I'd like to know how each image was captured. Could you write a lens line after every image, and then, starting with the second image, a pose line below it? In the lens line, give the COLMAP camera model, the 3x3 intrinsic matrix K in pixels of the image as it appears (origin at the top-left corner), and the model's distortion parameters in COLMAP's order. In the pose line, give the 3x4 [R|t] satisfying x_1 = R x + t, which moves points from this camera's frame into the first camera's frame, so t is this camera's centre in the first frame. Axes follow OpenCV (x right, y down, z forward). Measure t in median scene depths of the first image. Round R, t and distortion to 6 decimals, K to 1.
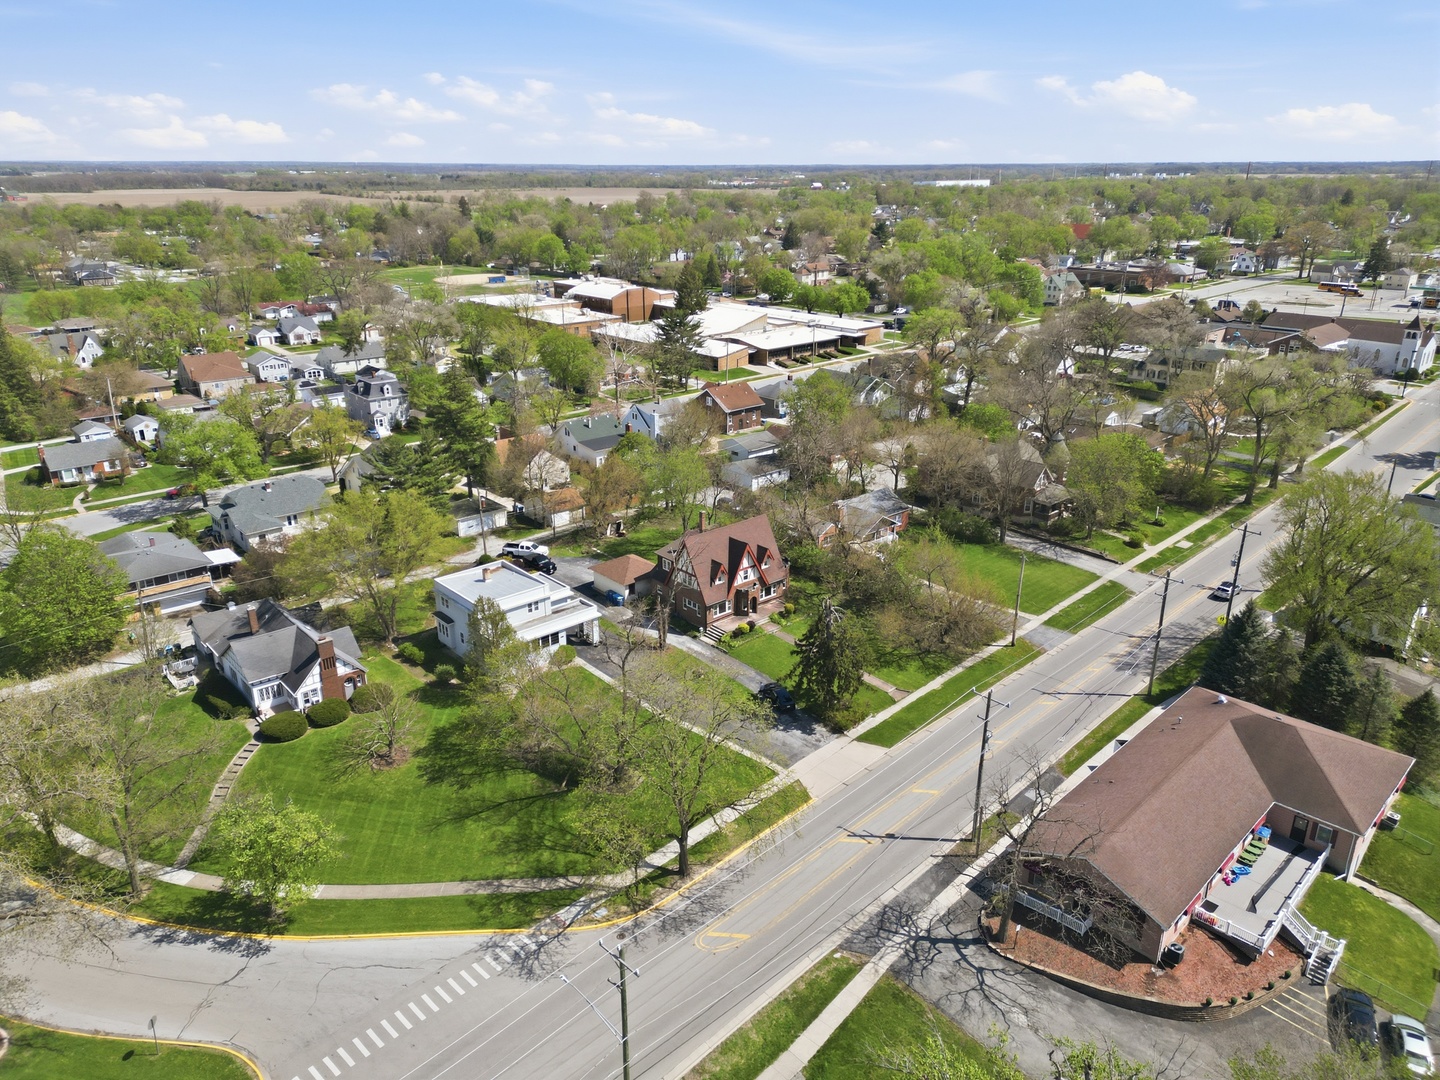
lens RADIAL K [[1001.1, 0, 720.0], [0, 1001.1, 540.0], [0, 0, 1]] dist [0.087836, -0.087818]
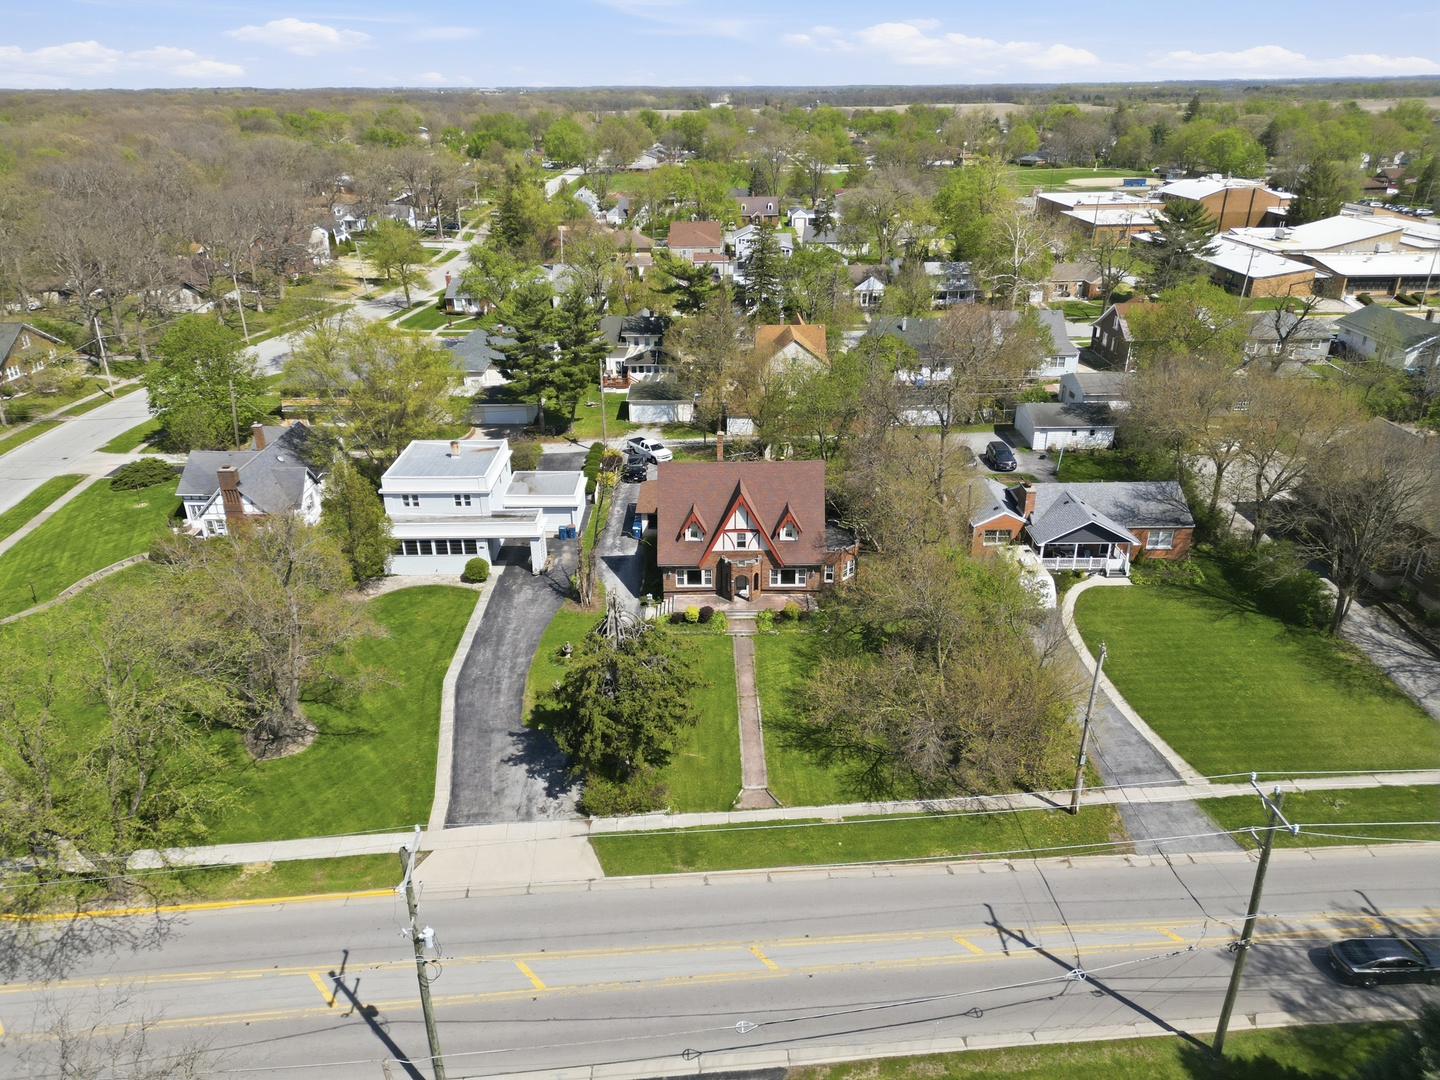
lens RADIAL K [[1001.1, 0, 720.0], [0, 1001.1, 540.0], [0, 0, 1]] dist [0.087836, -0.087818]
pose [[0.753273, 0.266066, -0.601489, 0.440200], [-0.224667, 0.963604, 0.144885, -0.061291], [0.618146, 0.025997, 0.785633, 0.510940]]
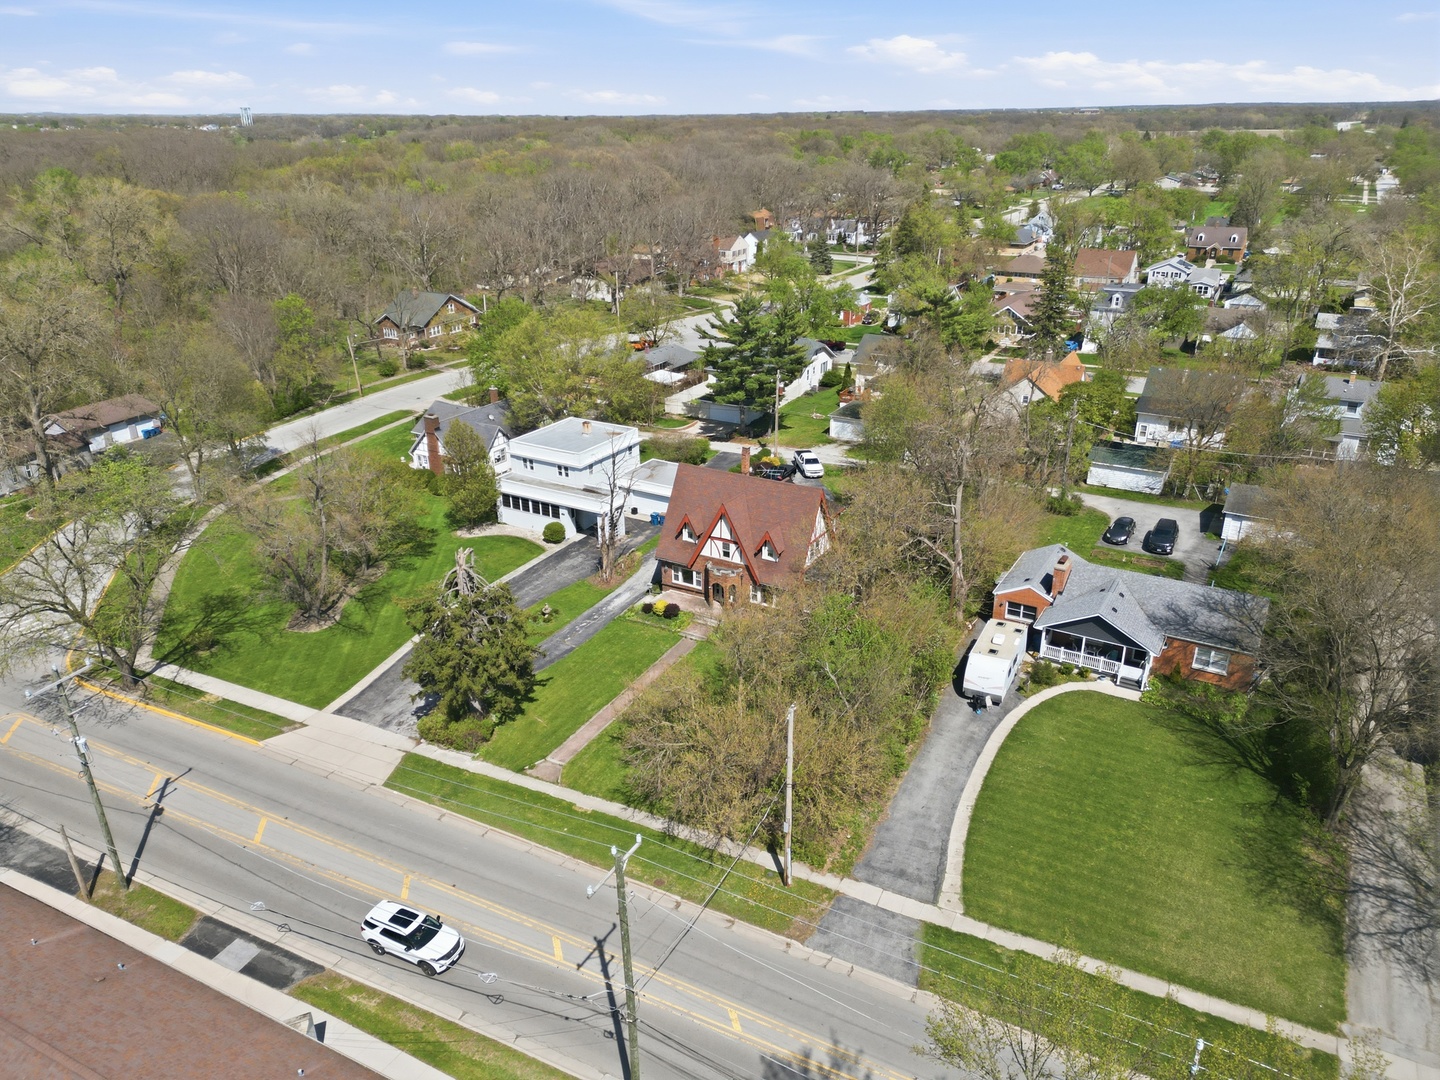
lens RADIAL K [[1001.1, 0, 720.0], [0, 1001.1, 540.0], [0, 0, 1]] dist [0.087836, -0.087818]
pose [[0.310045, 0.370148, -0.875707, 0.653799], [-0.326337, 0.906568, 0.267653, -0.160079], [0.892959, 0.202791, 0.401870, 0.779067]]
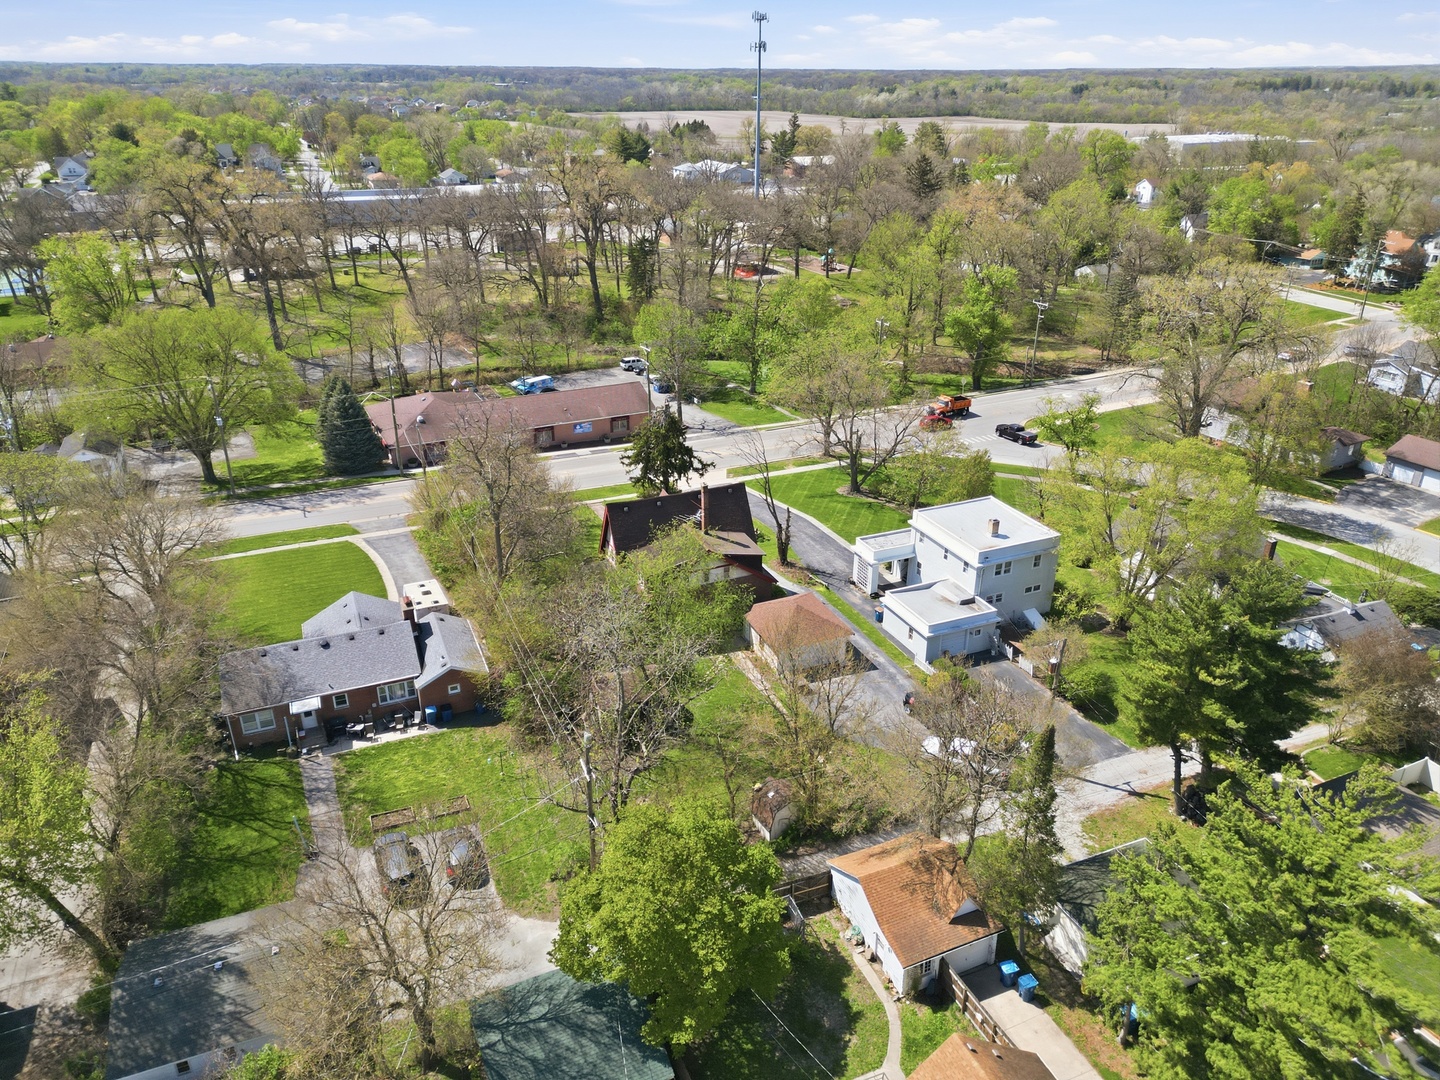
lens RADIAL K [[1001.1, 0, 720.0], [0, 1001.1, 540.0], [0, 0, 1]] dist [0.087836, -0.087818]
pose [[-0.947480, -0.133843, 0.290460, -0.266797], [0.111644, 0.712656, 0.692573, -0.539038], [-0.299694, 0.688627, -0.660285, 1.626192]]
